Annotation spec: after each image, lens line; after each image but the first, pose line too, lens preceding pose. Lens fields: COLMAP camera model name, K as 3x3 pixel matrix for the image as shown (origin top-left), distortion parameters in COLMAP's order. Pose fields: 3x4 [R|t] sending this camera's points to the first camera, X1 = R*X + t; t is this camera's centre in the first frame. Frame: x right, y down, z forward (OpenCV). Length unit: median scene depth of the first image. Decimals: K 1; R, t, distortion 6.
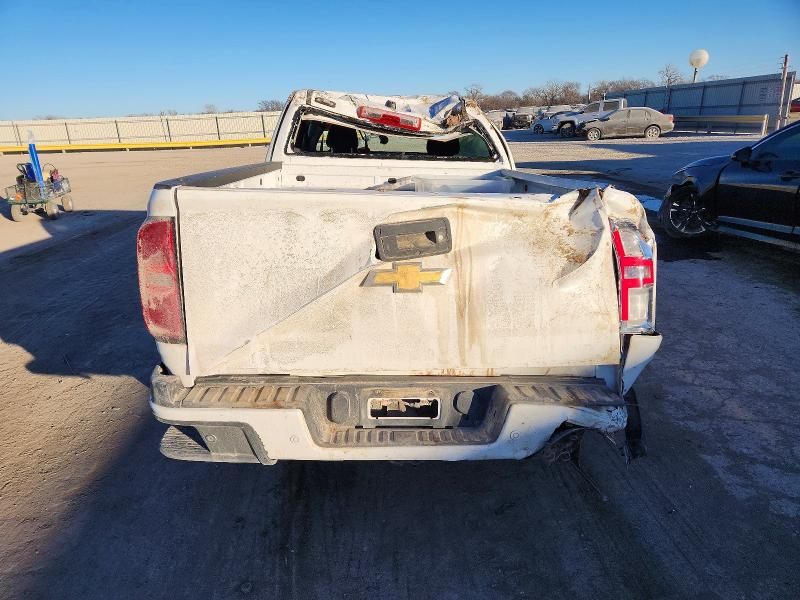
lens RADIAL K [[636.2, 0, 395.0], [0, 636.2, 299.1], [0, 0, 1]] dist [0.048778, 0.004491]
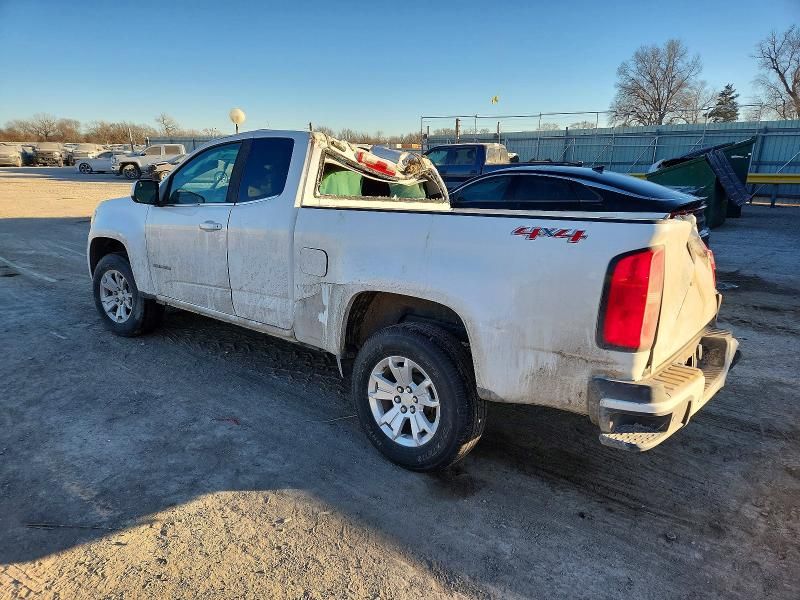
lens RADIAL K [[636.2, 0, 395.0], [0, 636.2, 299.1], [0, 0, 1]] dist [0.048778, 0.004491]
pose [[0.567531, -0.134277, 0.812329, -0.890327], [0.184287, 0.982297, 0.033622, -0.089726], [-0.802463, 0.130620, 0.582230, 0.376221]]
